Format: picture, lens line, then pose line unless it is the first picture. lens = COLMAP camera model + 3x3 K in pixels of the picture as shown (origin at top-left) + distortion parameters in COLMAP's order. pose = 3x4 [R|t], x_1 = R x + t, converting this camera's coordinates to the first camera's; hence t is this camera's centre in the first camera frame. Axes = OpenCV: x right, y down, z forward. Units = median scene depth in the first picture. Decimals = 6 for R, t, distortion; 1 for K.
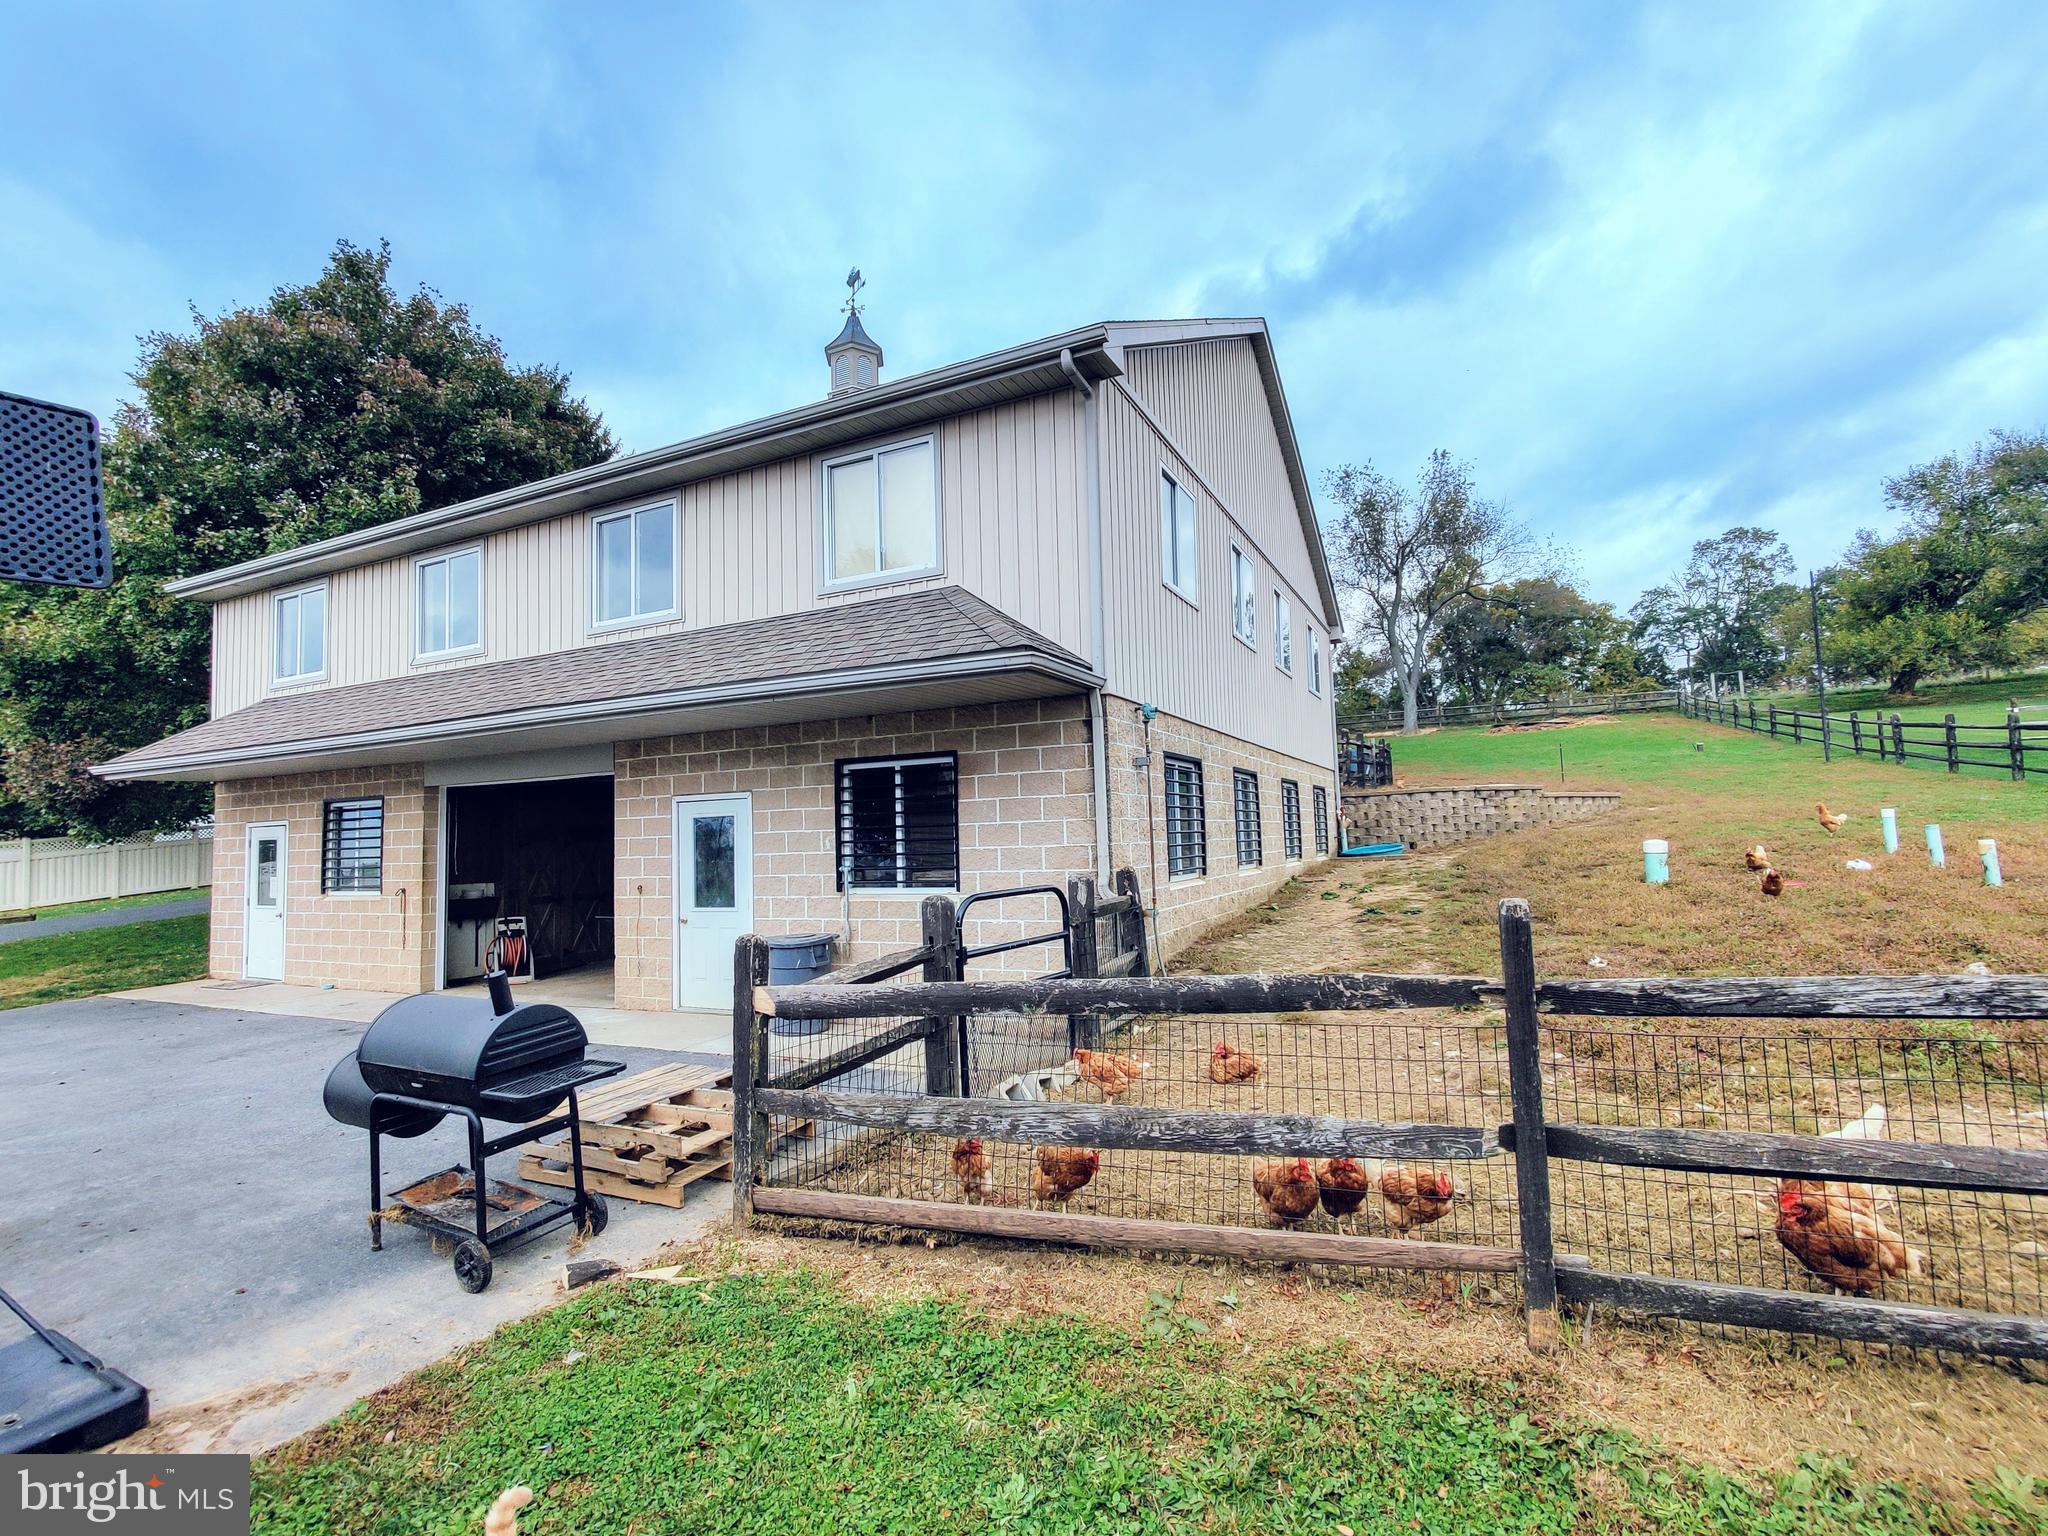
lens RADIAL K [[948.5, 0, 1026.0], [0, 948.5, 779.4], [0, 0, 1]] dist [0.004276, 0.000323]
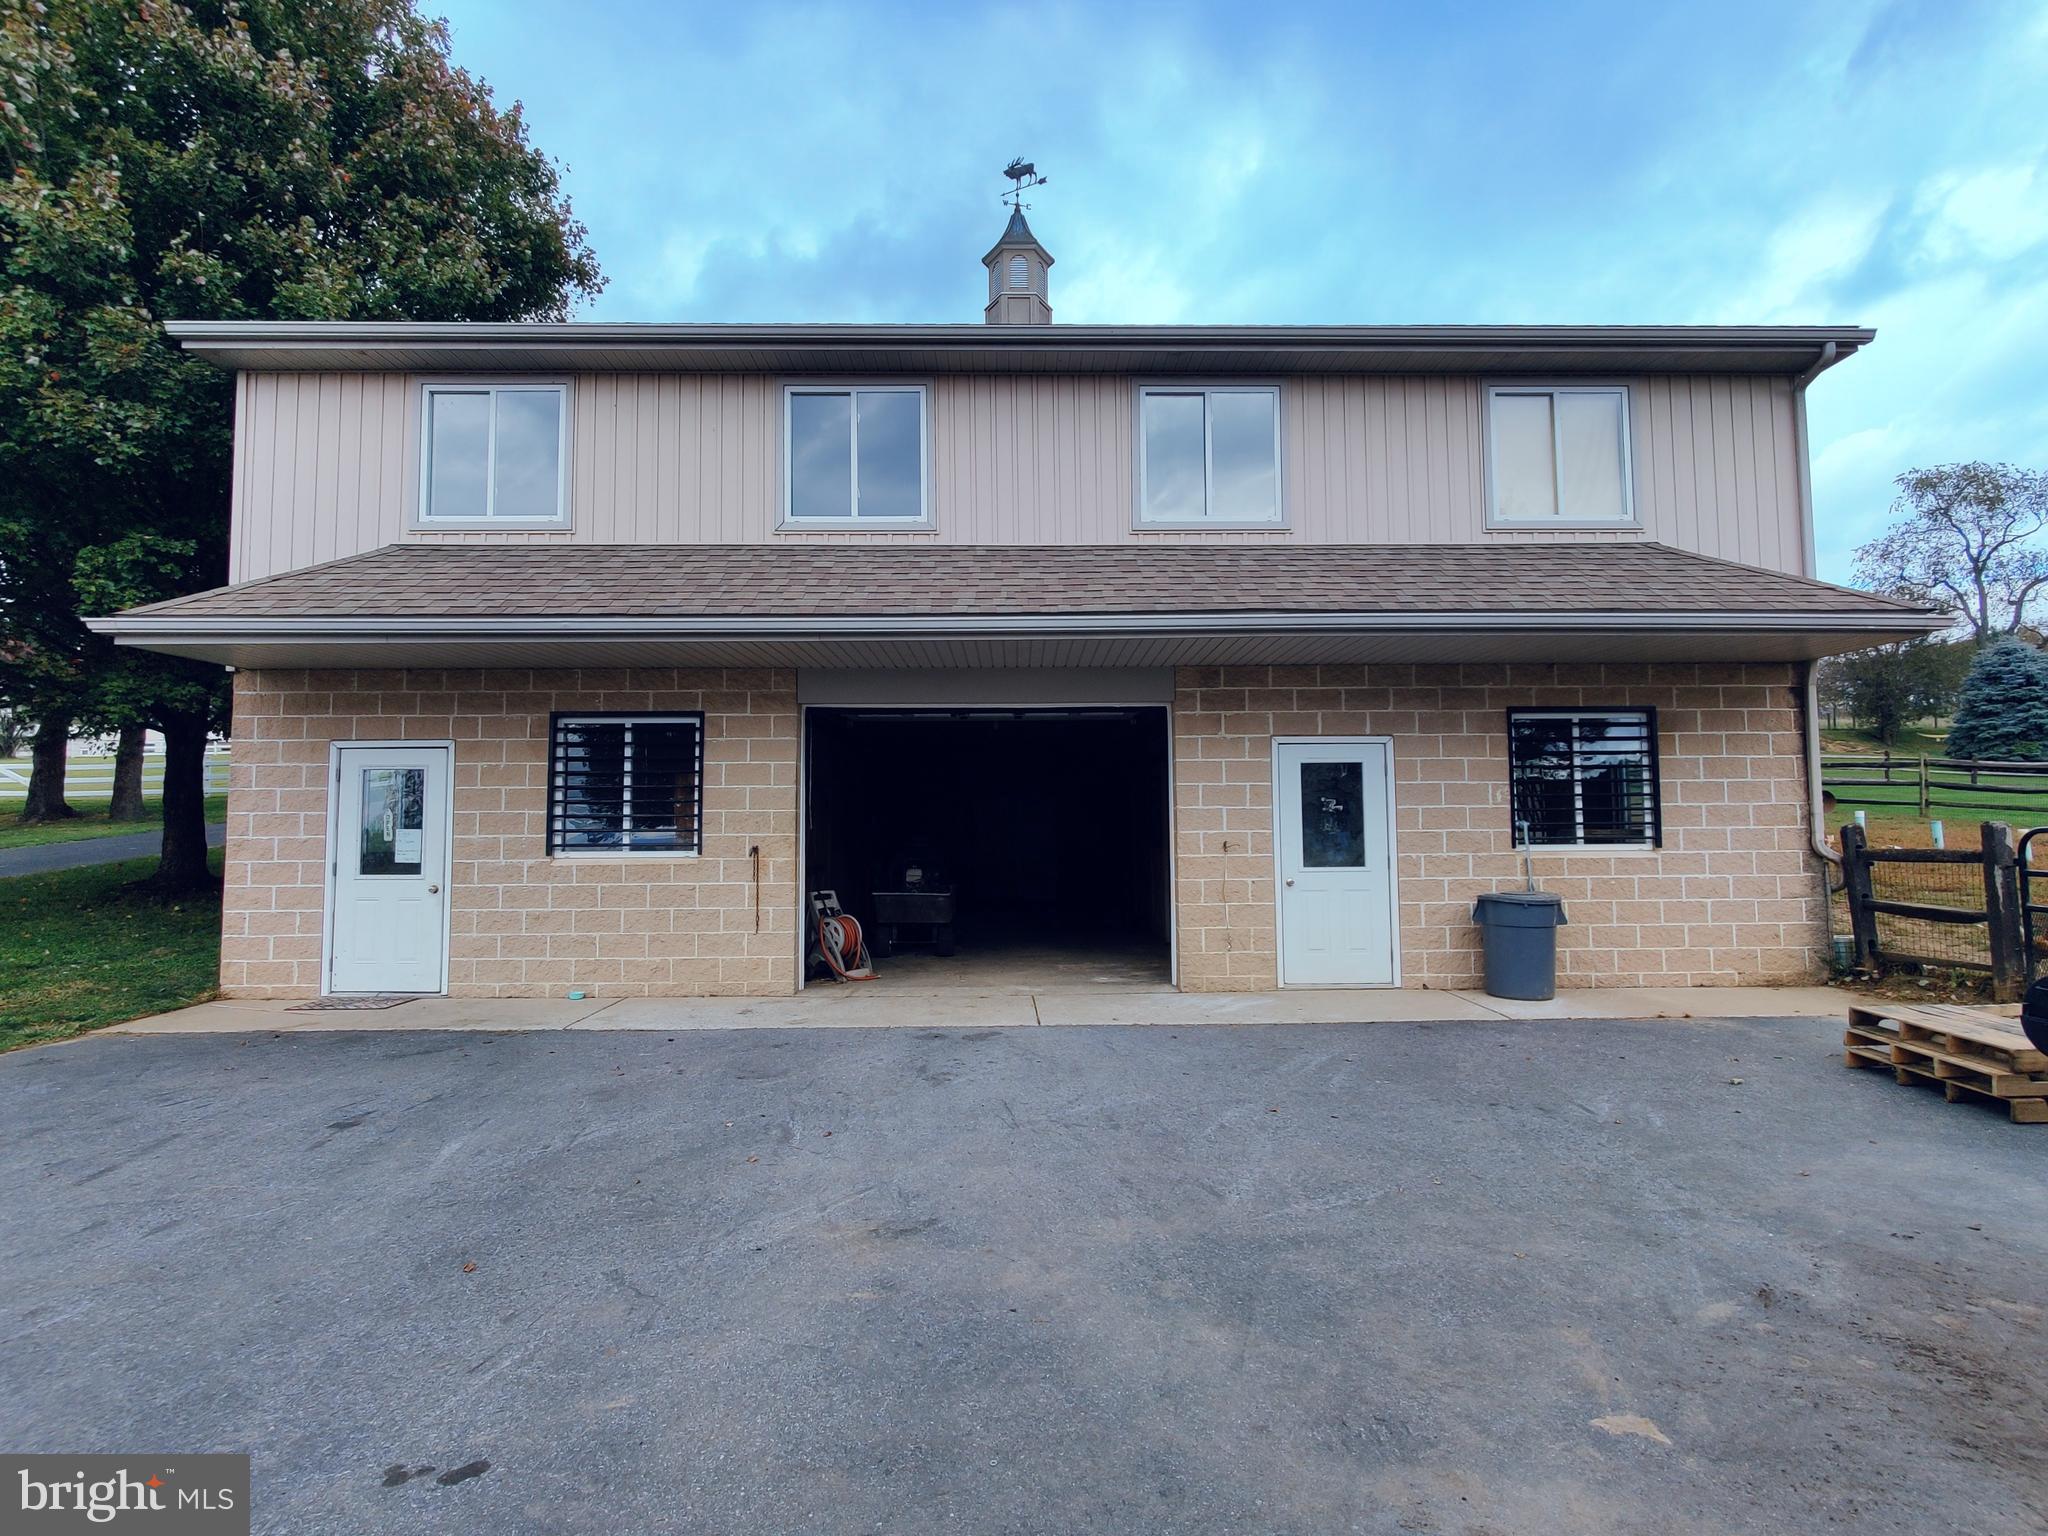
lens RADIAL K [[836.4, 0, 1025.1], [0, 836.4, 754.9], [0, 0, 1]] dist [0.006166, 0.000035]
pose [[0.893425, 0.050027, 0.446418, -0.740735], [-0.049122, 0.998700, -0.013609, 0.045491], [-0.446518, -0.009771, 0.894721, 0.352322]]
